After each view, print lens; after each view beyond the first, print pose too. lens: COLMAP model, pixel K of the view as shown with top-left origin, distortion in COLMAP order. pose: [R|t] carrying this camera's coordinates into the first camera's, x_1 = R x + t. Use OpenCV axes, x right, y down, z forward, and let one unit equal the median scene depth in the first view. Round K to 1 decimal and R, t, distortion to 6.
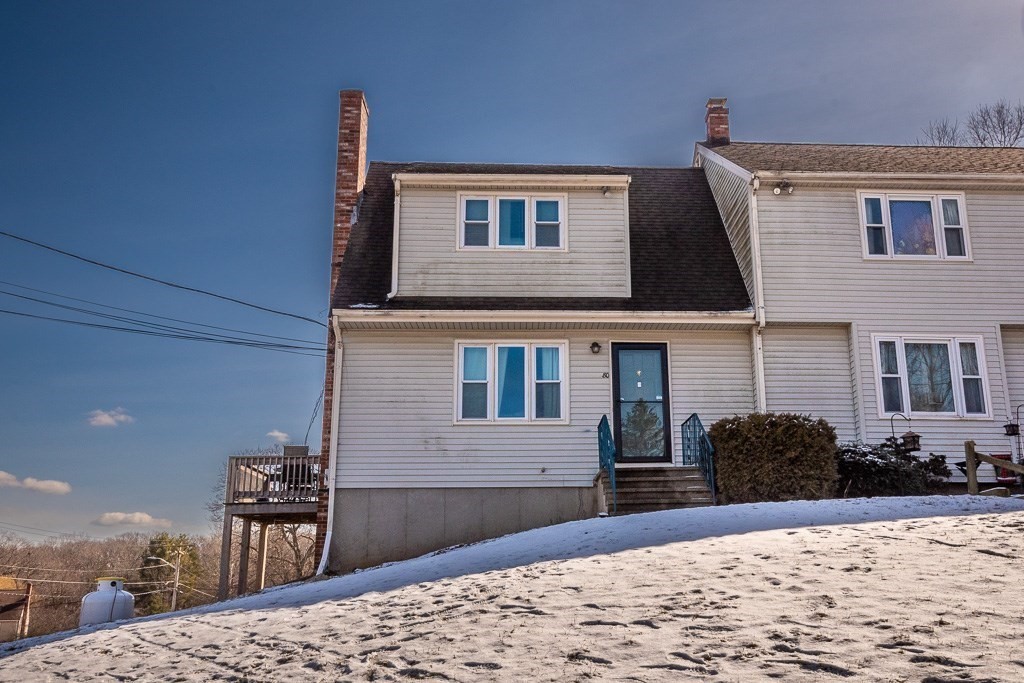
lens RADIAL K [[932.0, 0, 555.4], [0, 932.0, 356.9], [0, 0, 1]] dist [-0.001020, 0.000000]
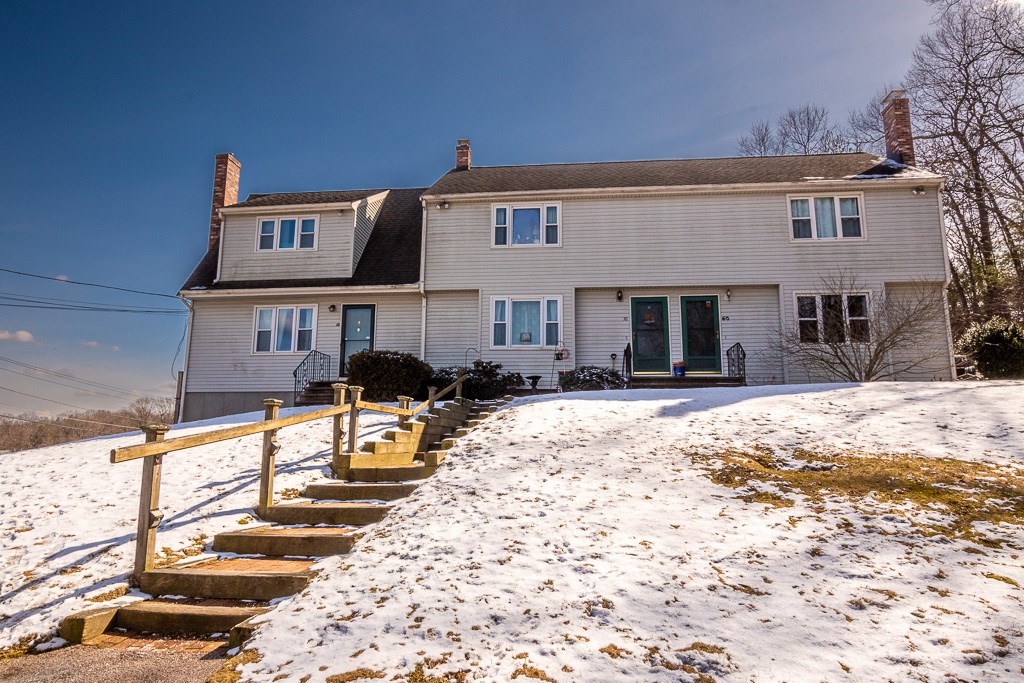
lens RADIAL K [[638.0, 0, 512.8], [0, 638.0, 346.6], [0, 0, 1]] dist [-0.021642, 0.000499]
pose [[0.986606, -0.012072, -0.162674, 0.544910], [0.026947, 0.995618, 0.089545, -0.034985], [0.160880, -0.092729, 0.982608, -0.074812]]
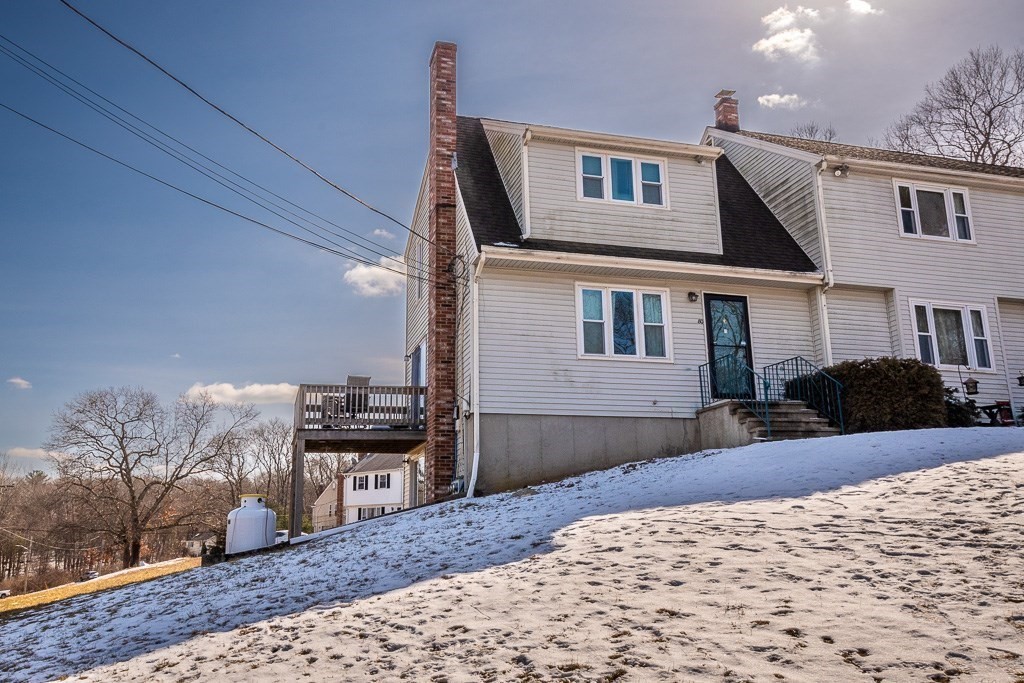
lens RADIAL K [[841.5, 0, 507.2], [0, 841.5, 339.9], [0, 0, 1]] dist [-0.001289, 0.015765]
pose [[0.974070, 0.047973, 0.221103, -0.399080], [-0.052160, 0.998552, 0.013135, 0.040642], [-0.220153, -0.024327, 0.975162, 0.050351]]
